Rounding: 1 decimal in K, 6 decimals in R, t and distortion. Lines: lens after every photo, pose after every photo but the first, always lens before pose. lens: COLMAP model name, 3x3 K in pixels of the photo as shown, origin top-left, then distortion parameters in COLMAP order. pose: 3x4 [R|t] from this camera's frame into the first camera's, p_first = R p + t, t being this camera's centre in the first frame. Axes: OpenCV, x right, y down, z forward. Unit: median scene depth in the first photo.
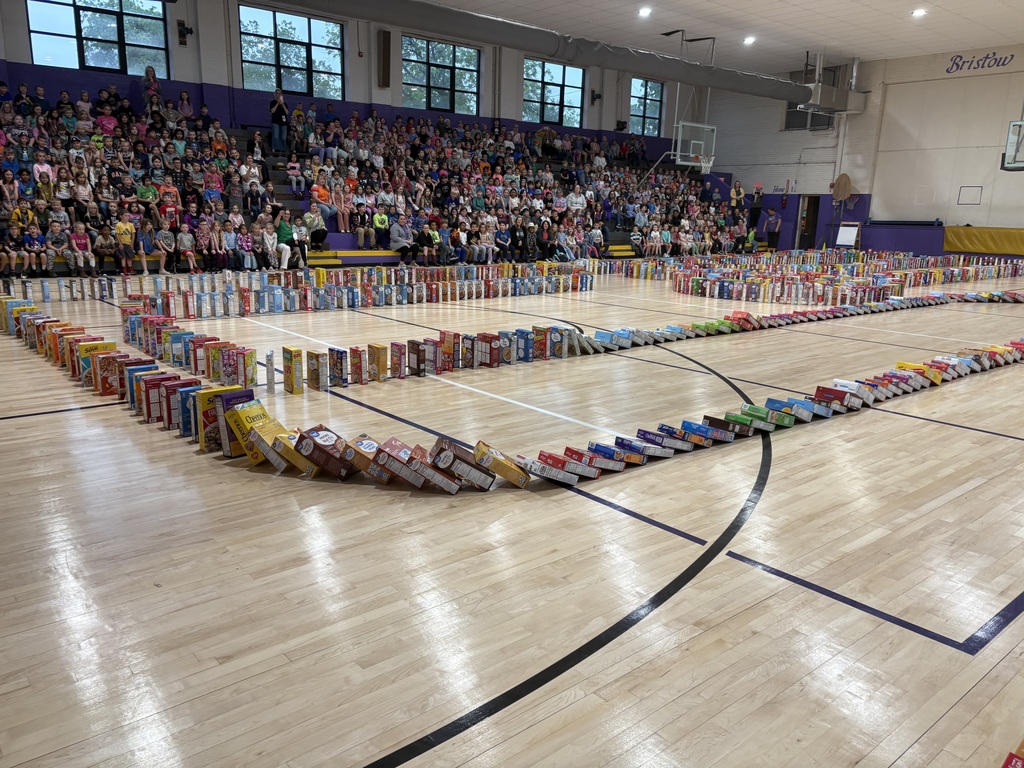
lens RADIAL K [[793.9, 0, 505.0], [0, 793.9, 384.6], [0, 0, 1]] dist [0.016949, -0.024417]
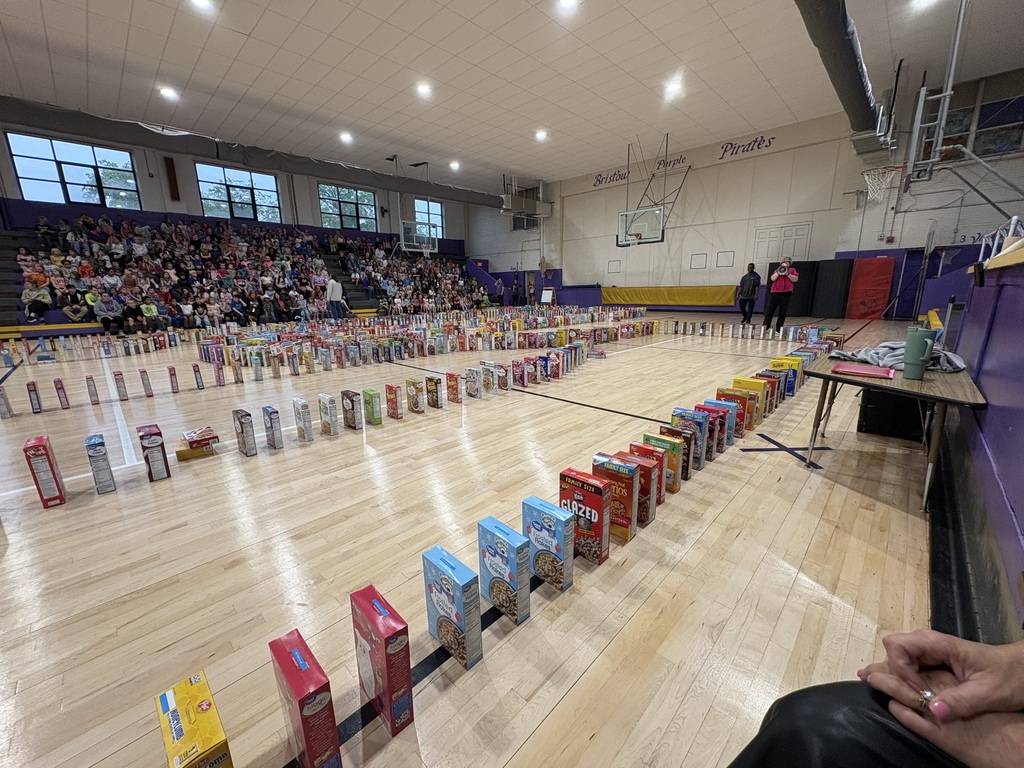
lens RADIAL K [[407.4, 0, 511.1], [0, 407.4, 380.2], [0, 0, 1]] dist [0.002781, -0.000480]
pose [[0.995407, -0.053941, 0.079088, 0.298245], [0.053391, 0.998533, 0.009045, -0.035644], [-0.079460, -0.004781, 0.996827, 0.220534]]
